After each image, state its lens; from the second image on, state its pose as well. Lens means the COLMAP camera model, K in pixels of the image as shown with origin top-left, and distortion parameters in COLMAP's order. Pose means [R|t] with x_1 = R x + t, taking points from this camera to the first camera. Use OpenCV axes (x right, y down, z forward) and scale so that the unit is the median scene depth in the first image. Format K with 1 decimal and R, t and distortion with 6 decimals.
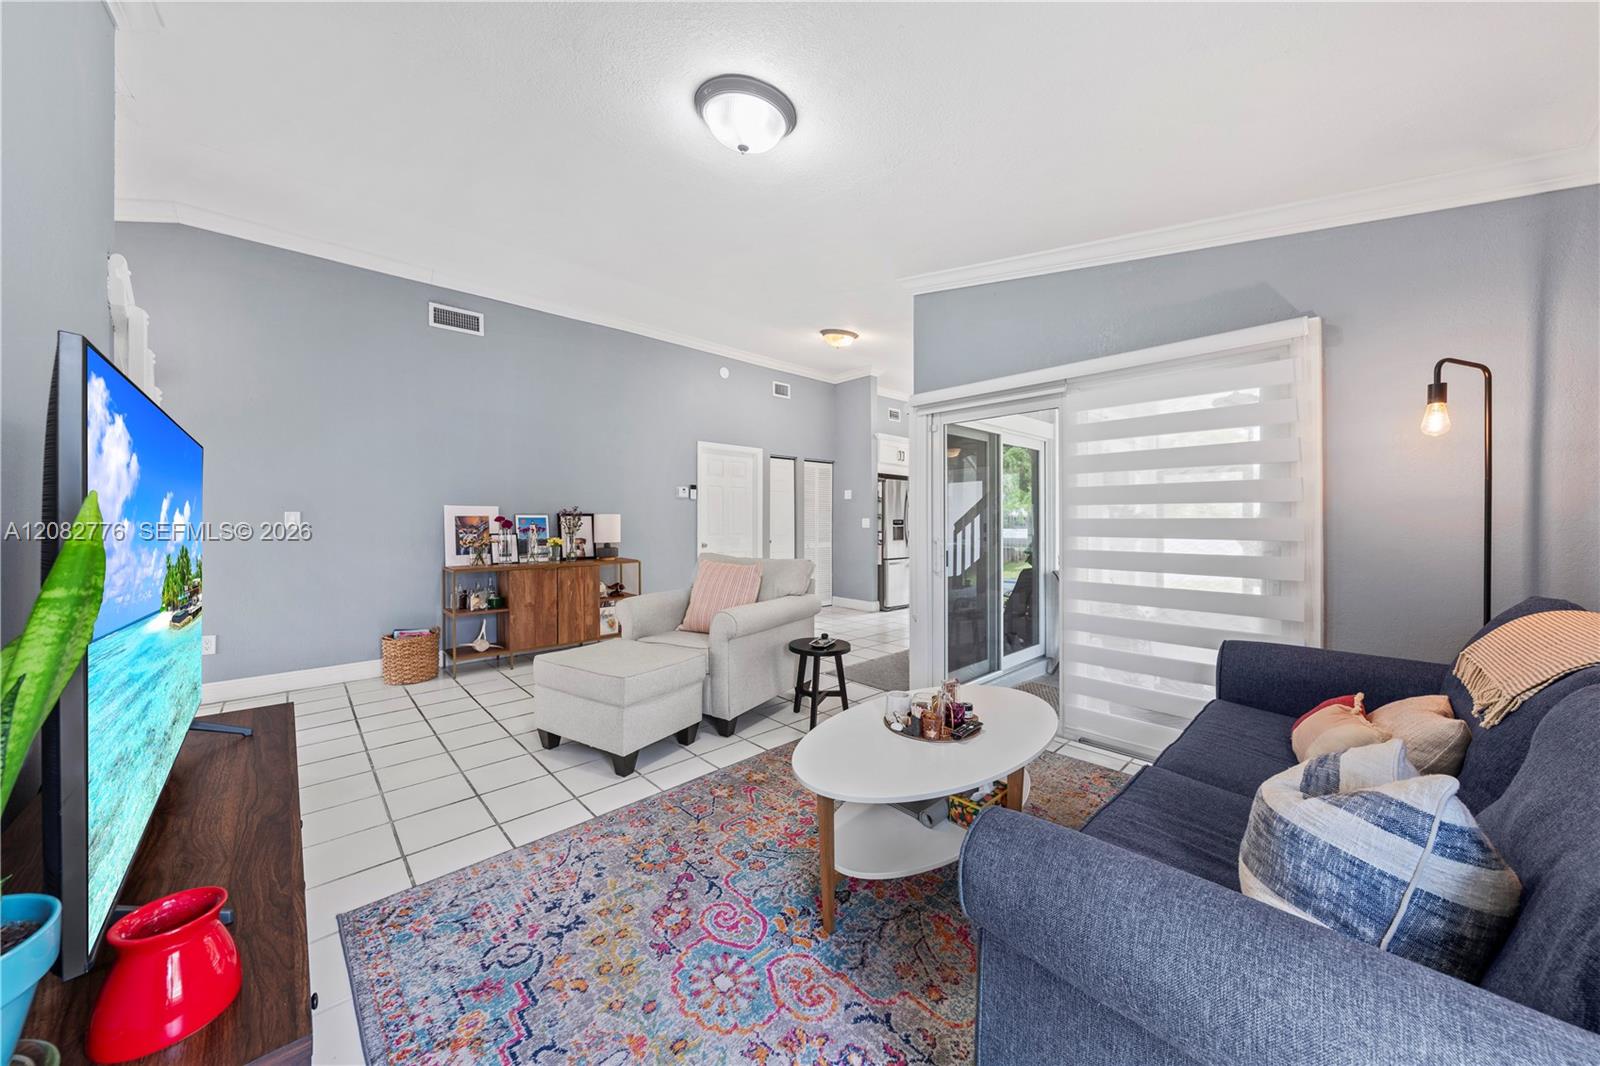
lens RADIAL K [[542.1, 0, 801.4], [0, 542.1, 526.2], [0, 0, 1]] dist [-0.004757, 0.000218]
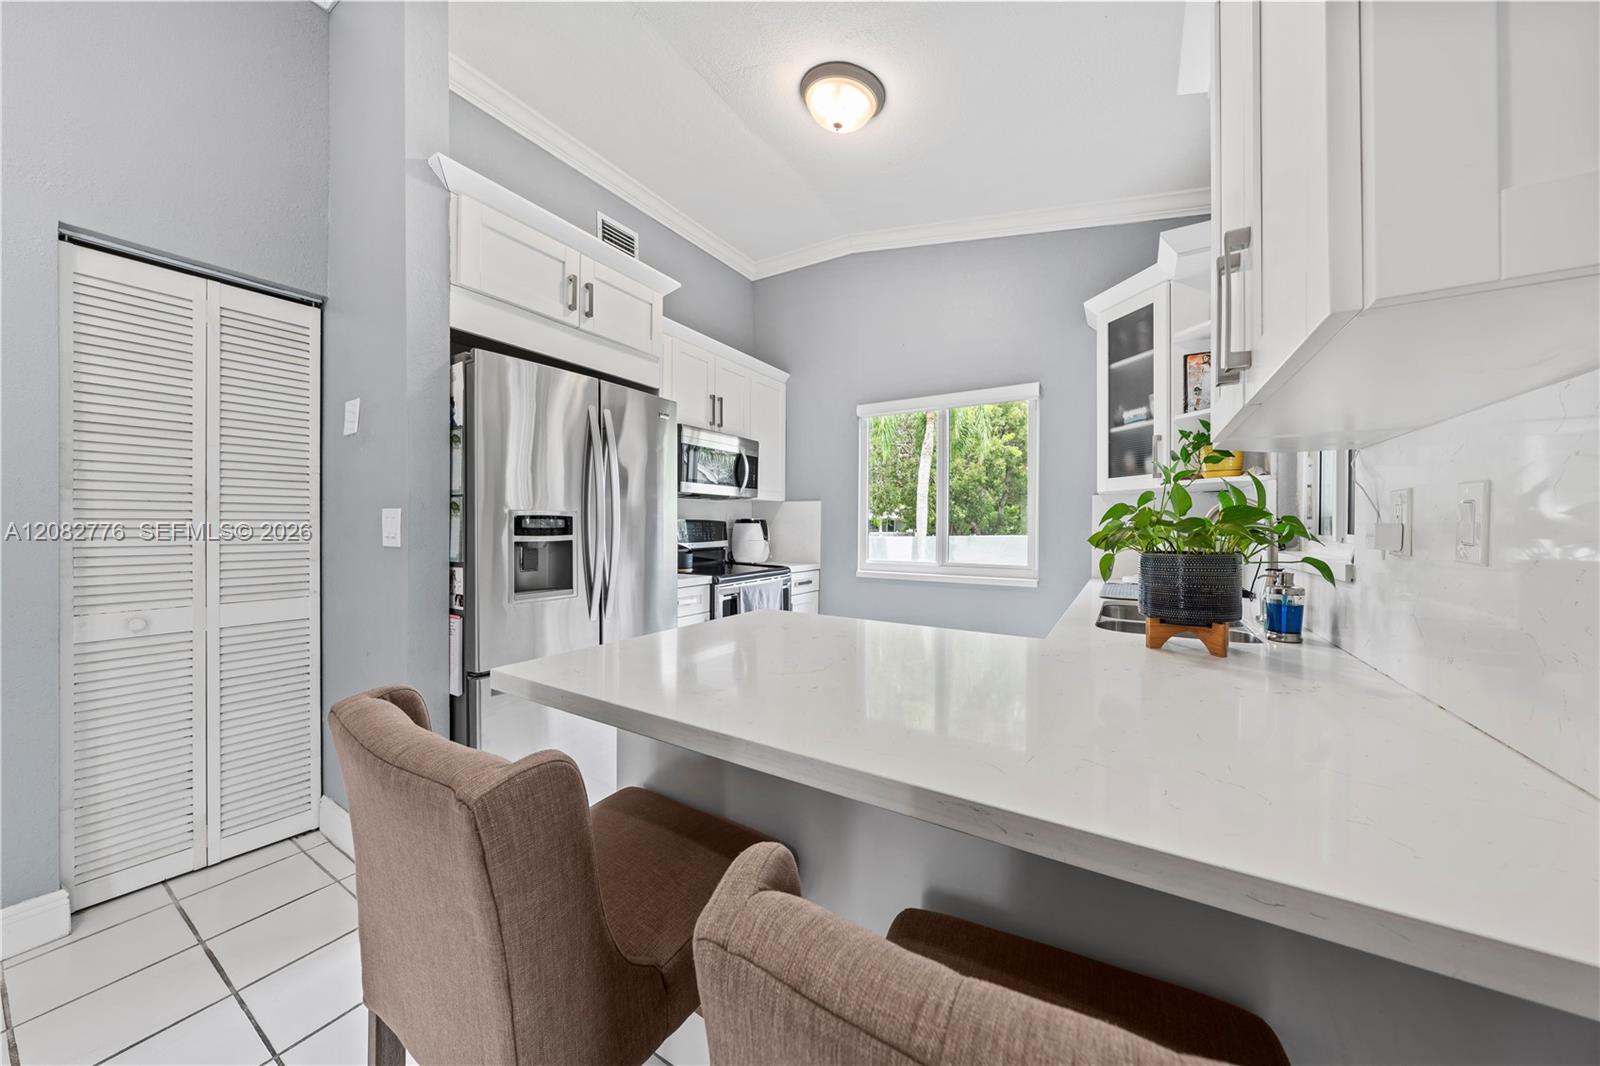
lens RADIAL K [[542.1, 0, 794.5], [0, 542.1, 526.3], [0, 0, 1]] dist [-0.004757, 0.000218]
pose [[0.968229, 0.002851, 0.250047, 0.232833], [-0.001977, 0.999991, -0.003746, -0.005868], [-0.250056, 0.003133, 0.968226, 0.719411]]
